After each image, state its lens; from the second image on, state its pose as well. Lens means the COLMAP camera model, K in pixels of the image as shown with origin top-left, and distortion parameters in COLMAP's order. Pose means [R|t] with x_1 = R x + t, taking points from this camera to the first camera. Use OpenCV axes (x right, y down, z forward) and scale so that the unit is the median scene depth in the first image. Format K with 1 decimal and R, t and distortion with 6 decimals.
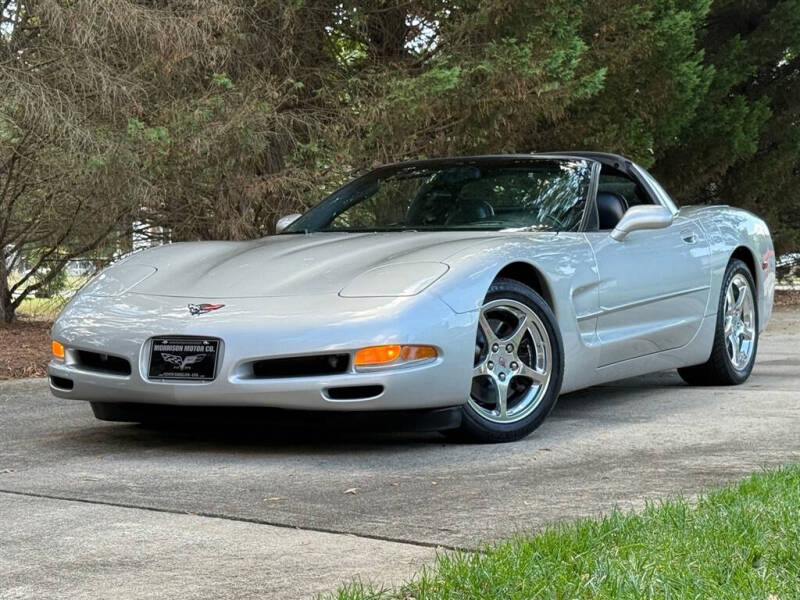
lens RADIAL K [[1851.5, 0, 400.0], [0, 1851.5, 300.0], [0, 0, 1]] dist [0.109415, 0.205037]
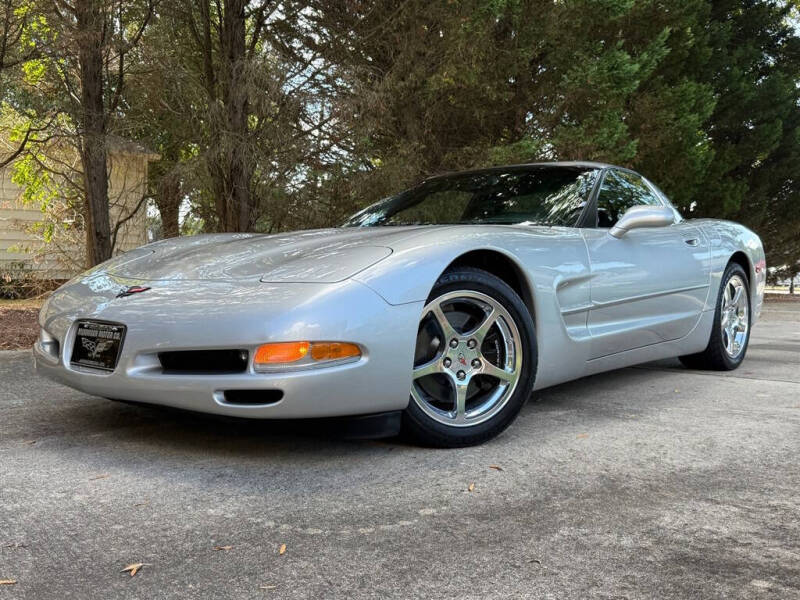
lens RADIAL K [[747.2, 0, 400.0], [0, 747.2, 300.0], [0, 0, 1]] dist [0.219355, -0.607910]
pose [[0.975954, 0.030185, -0.215875, 0.103917], [-0.027353, 0.999496, 0.016094, -0.000753], [0.216252, -0.009803, 0.976288, 0.630560]]
